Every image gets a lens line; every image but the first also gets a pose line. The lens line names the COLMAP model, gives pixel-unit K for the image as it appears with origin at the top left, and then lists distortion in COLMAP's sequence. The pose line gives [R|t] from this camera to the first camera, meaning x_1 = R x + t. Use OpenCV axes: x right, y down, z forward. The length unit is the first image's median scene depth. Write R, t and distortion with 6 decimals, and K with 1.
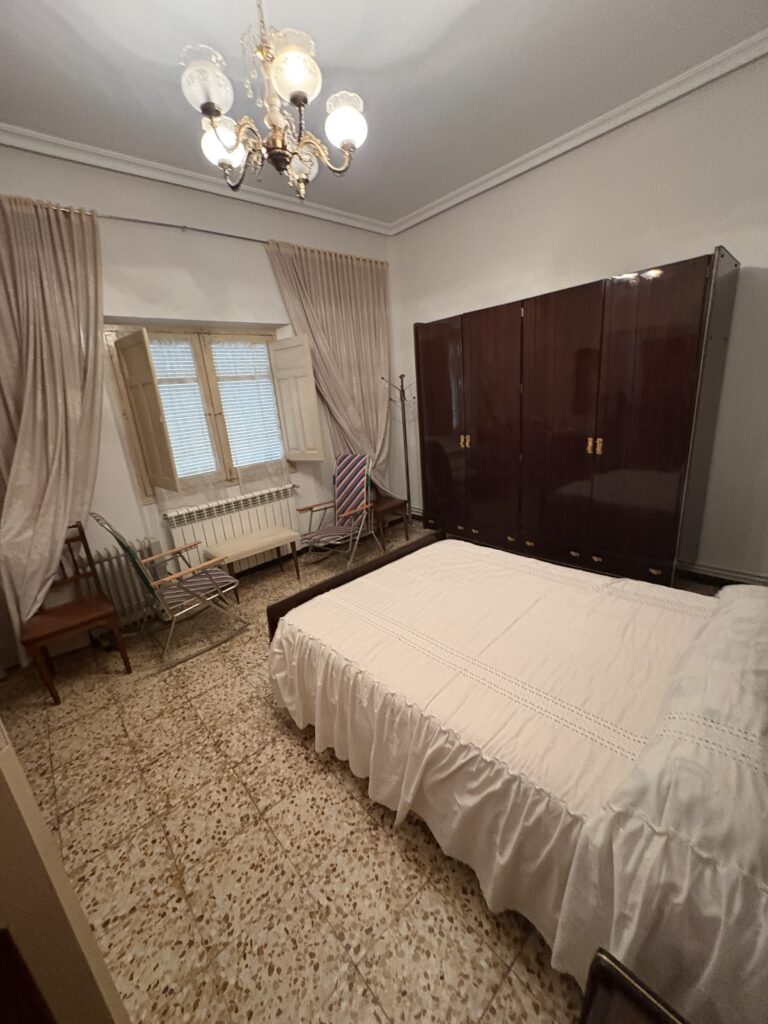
lens RADIAL K [[408.7, 0, 384.2], [0, 408.7, 512.0], [0, 0, 1]] dist [0.001621, 0.000144]
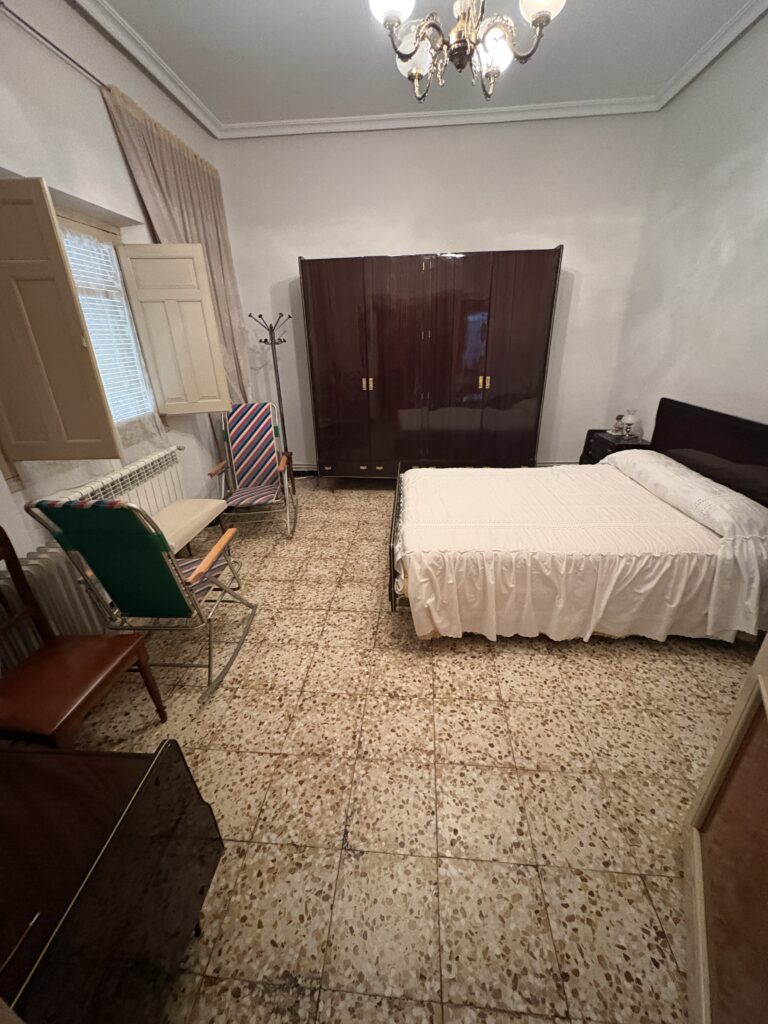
lens RADIAL K [[408.7, 0, 385.5], [0, 408.7, 513.5], [0, 0, 1]] dist [0.001621, 0.000144]
pose [[0.722325, -0.214531, 0.657437, -1.287515], [0.159716, 0.976716, 0.143237, 0.026841], [-0.672858, 0.001539, 0.739770, 0.426336]]
